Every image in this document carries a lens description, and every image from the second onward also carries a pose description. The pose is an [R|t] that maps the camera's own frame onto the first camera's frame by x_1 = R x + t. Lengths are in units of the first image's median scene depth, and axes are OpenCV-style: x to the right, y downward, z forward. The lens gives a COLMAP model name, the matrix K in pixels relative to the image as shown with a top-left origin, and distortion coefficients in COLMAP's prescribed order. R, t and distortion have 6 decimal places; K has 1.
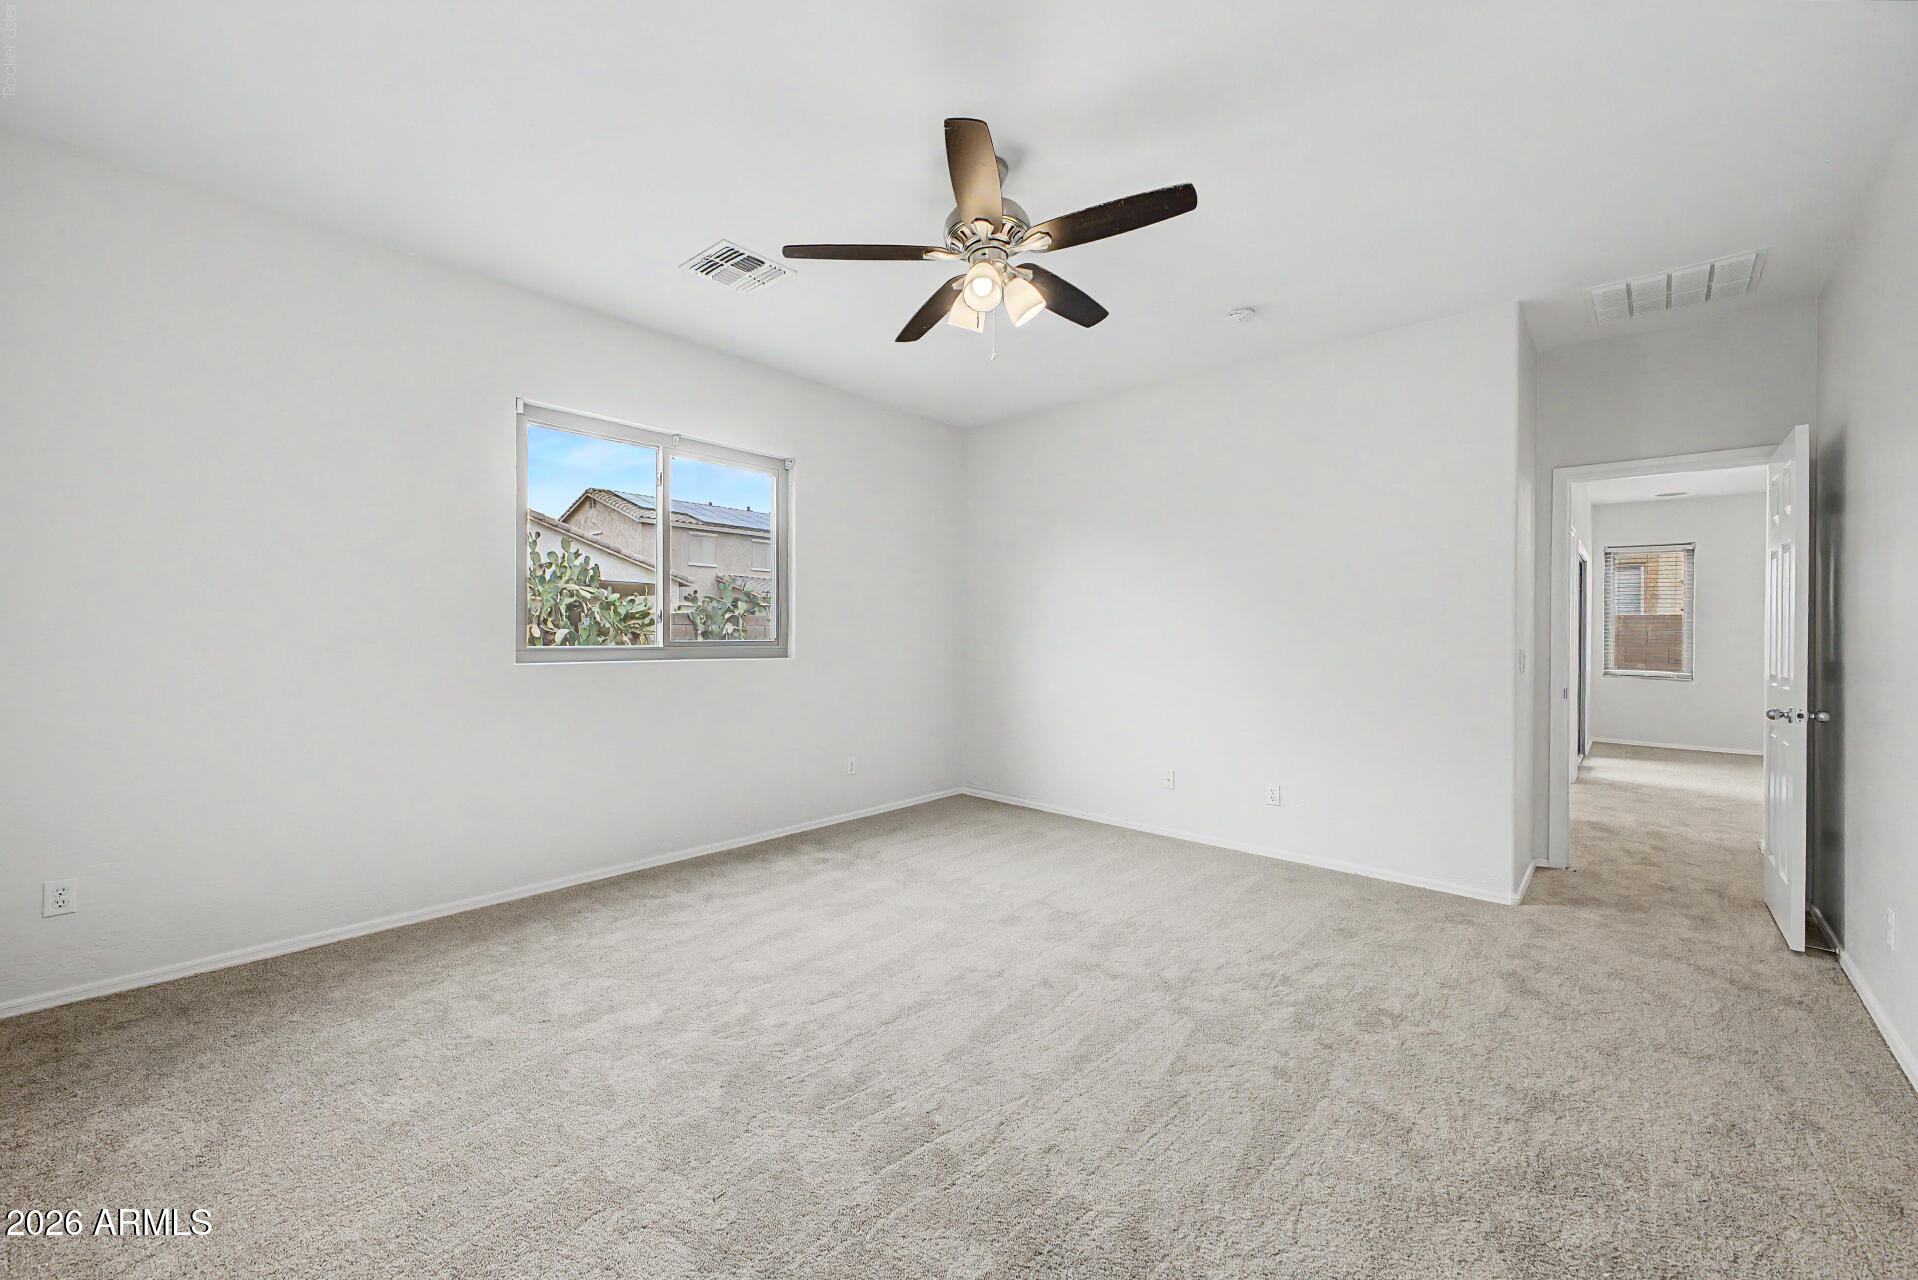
lens RADIAL K [[761.5, 0, 957.6], [0, 761.5, 639.3], [0, 0, 1]] dist [0.014951, -0.000167]
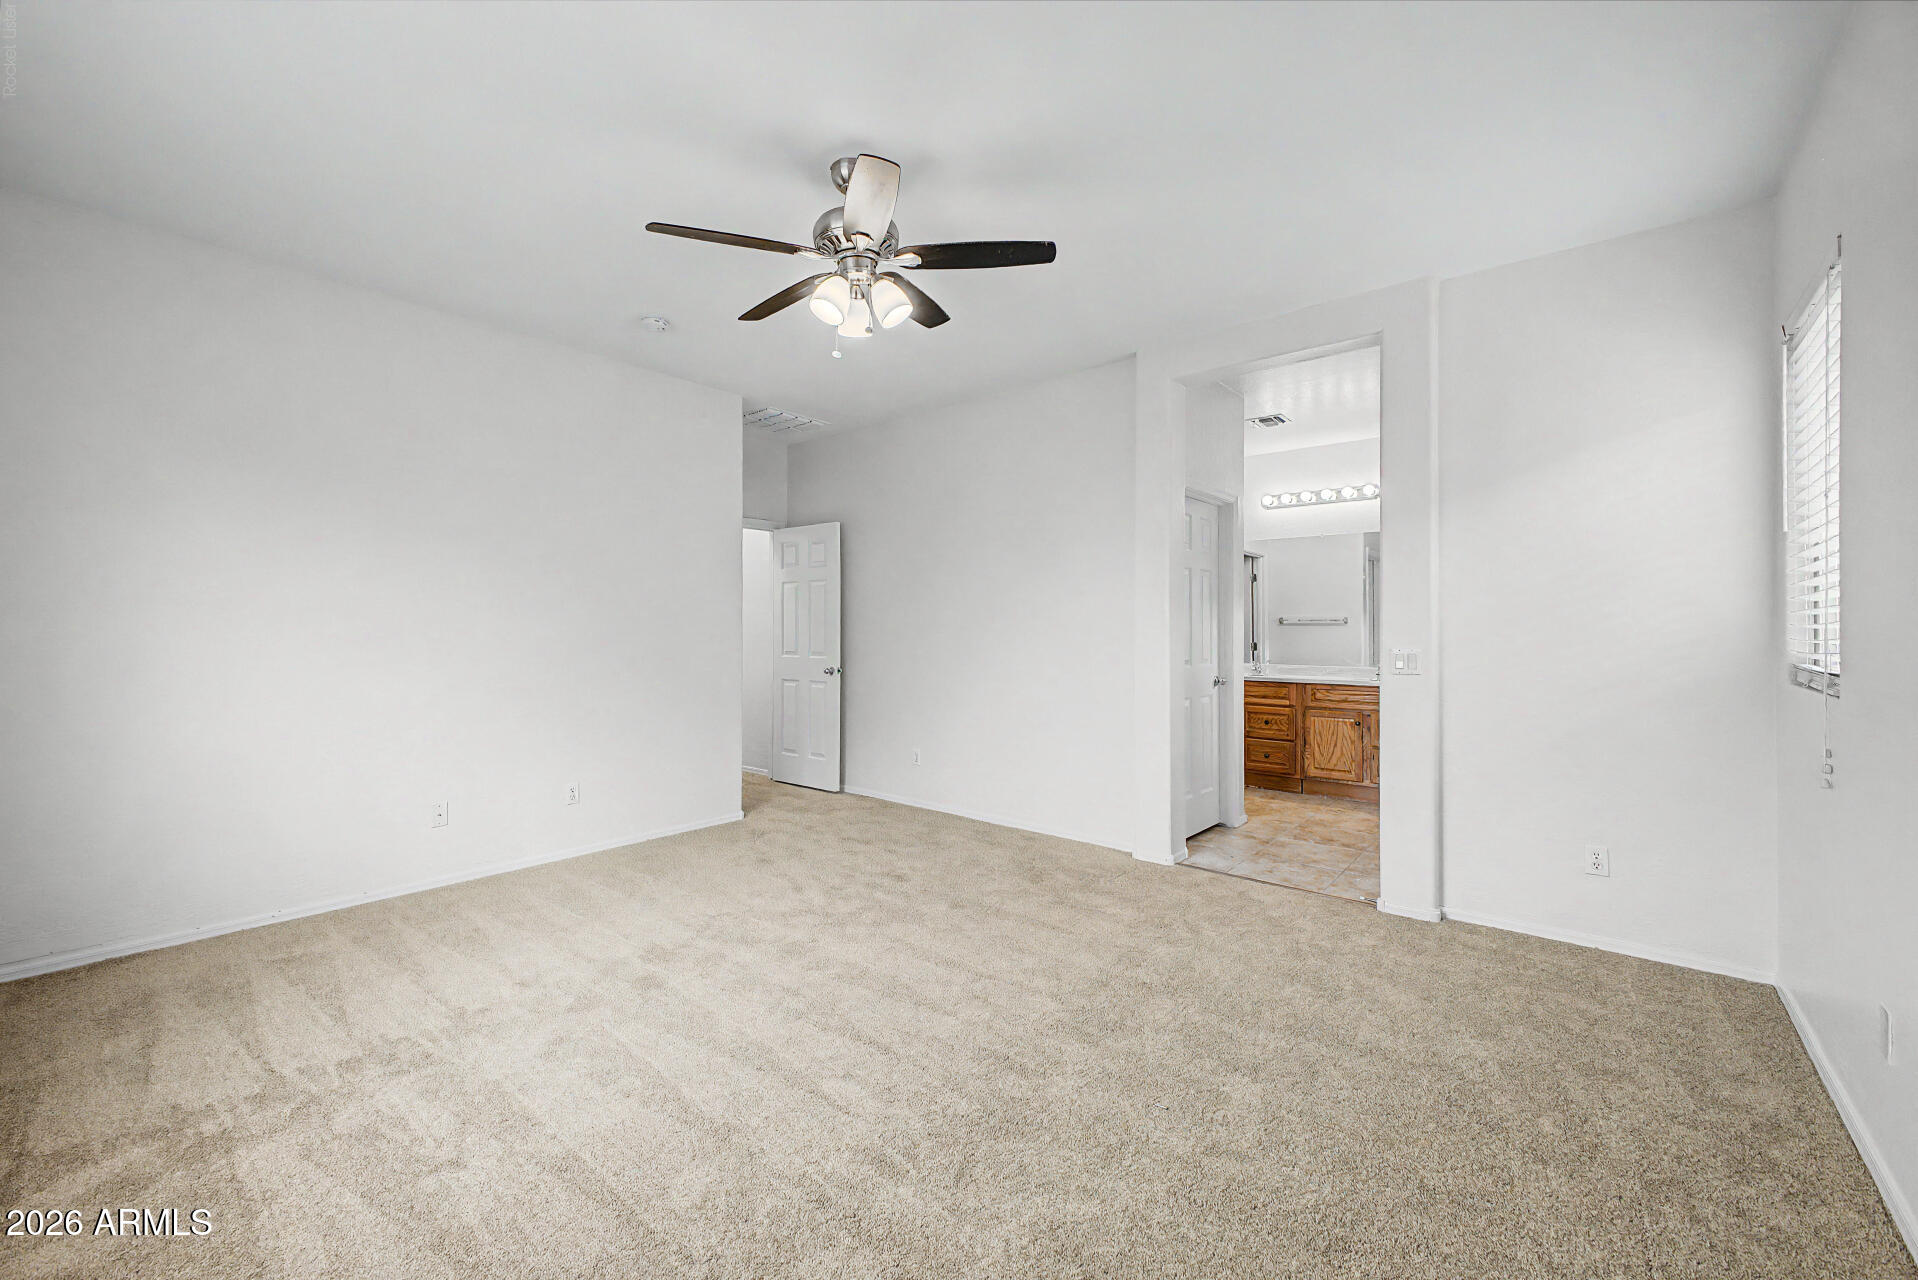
lens RADIAL K [[761.5, 0, 958.1], [0, 761.5, 633.4], [0, 0, 1]] dist [0.014951, -0.000167]
pose [[-0.052027, -0.006236, 0.998626, -0.835432], [0.004093, 0.999971, 0.006458, -0.007799], [-0.998637, 0.004423, -0.052000, 0.783468]]
